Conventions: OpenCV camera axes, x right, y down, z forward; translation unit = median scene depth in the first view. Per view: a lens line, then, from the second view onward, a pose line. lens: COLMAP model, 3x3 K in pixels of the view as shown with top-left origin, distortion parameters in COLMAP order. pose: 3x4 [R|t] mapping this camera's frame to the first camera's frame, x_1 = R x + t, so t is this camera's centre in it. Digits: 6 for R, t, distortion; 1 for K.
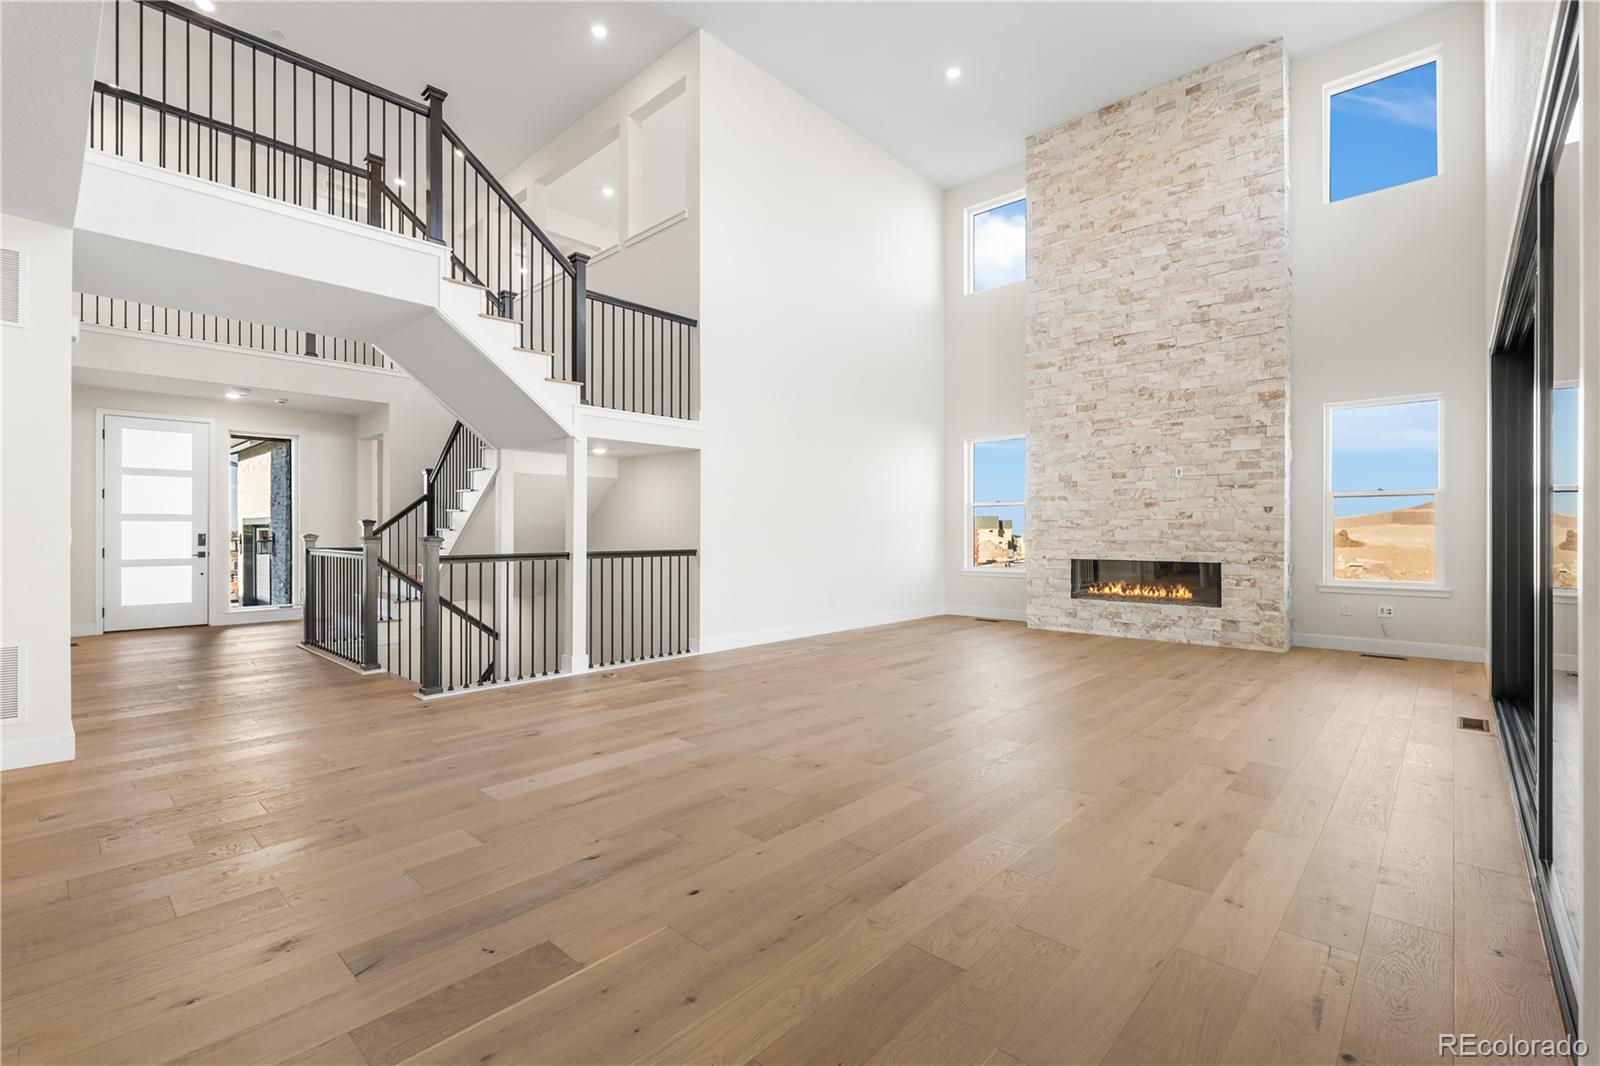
lens RADIAL K [[735.3, 0, 785.7], [0, 735.3, 523.5], [0, 0, 1]] dist [-0.006029, 0.000969]
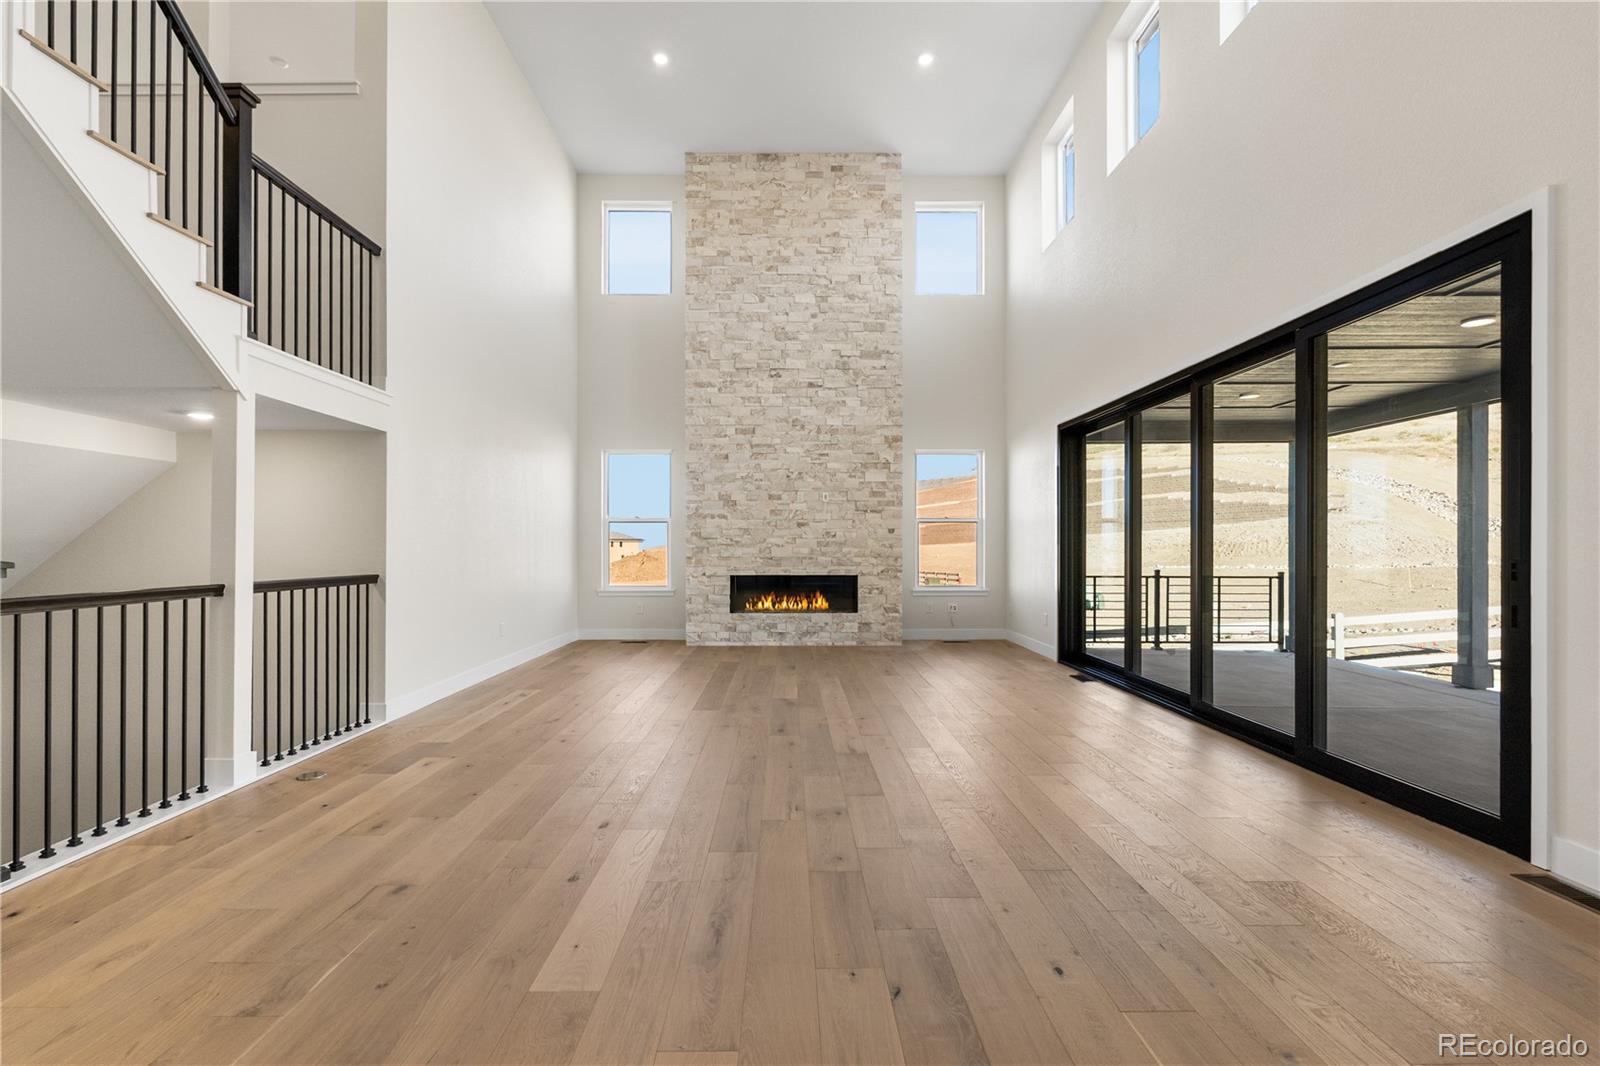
lens RADIAL K [[735.3, 0, 862.2], [0, 735.3, 540.9], [0, 0, 1]] dist [-0.006029, 0.000969]
pose [[0.706028, 0.007359, 0.708146, -0.235144], [-0.007502, 0.999968, -0.002912, 0.001678], [-0.708144, -0.003257, 0.706060, 0.147232]]
